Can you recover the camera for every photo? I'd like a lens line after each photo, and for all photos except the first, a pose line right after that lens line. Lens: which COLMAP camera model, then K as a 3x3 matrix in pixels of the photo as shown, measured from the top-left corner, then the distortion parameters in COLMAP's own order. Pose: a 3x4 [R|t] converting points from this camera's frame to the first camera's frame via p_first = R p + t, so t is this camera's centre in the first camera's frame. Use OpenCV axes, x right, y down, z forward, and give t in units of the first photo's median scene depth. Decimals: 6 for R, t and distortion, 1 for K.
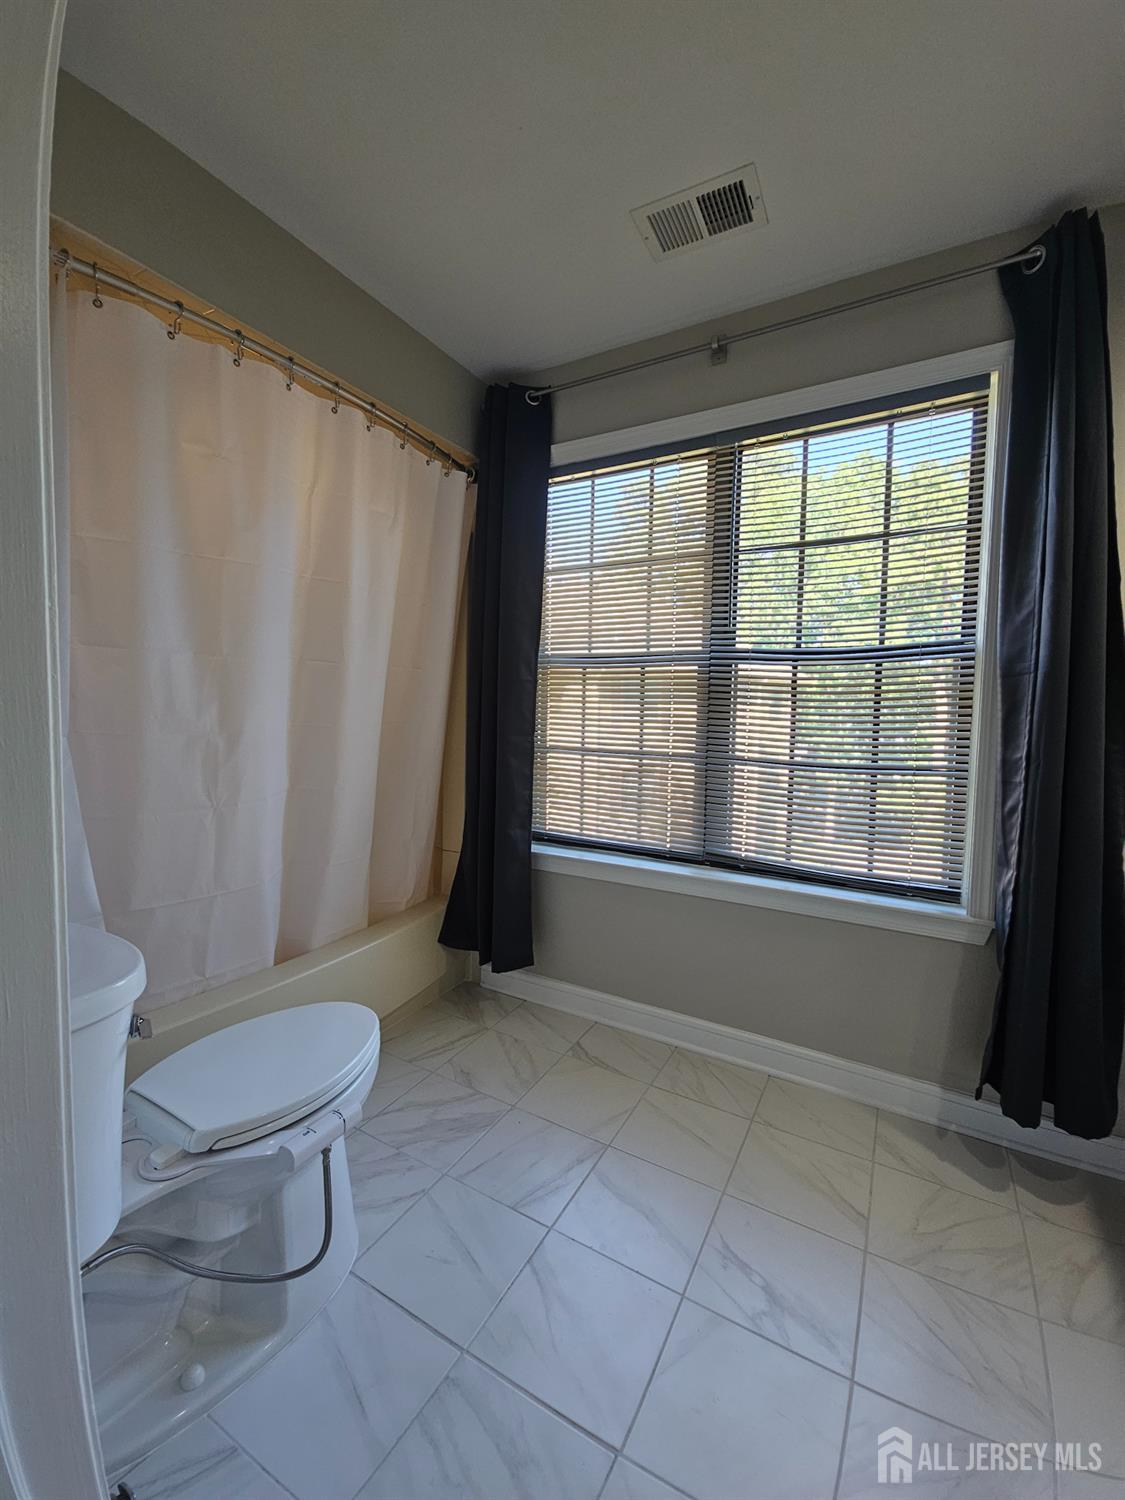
lens RADIAL K [[611.0, 0, 551.5], [0, 611.0, 742.9], [0, 0, 1]] dist [0.001246, -0.003546]
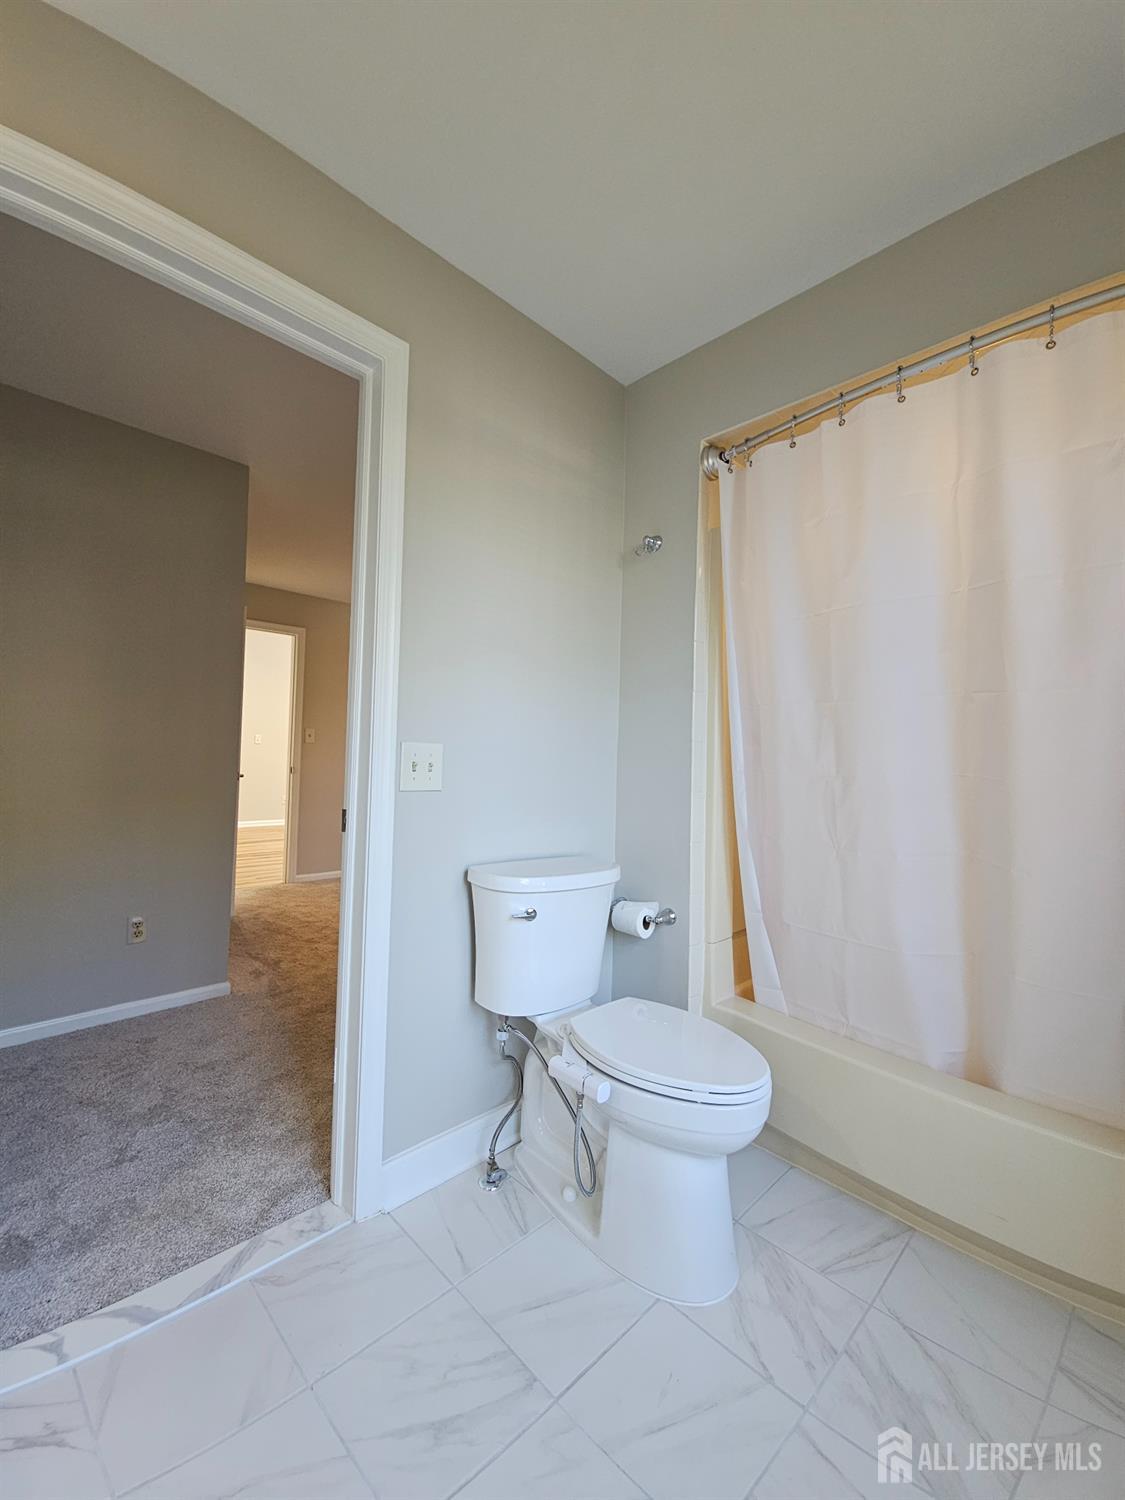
lens RADIAL K [[611.0, 0, 551.5], [0, 611.0, 742.9], [0, 0, 1]] dist [0.001246, -0.003546]
pose [[-0.260289, -0.052022, -0.964128, 0.613427], [-0.095797, 0.995012, -0.027826, 0.004301], [0.960767, 0.085118, -0.263974, 0.858494]]
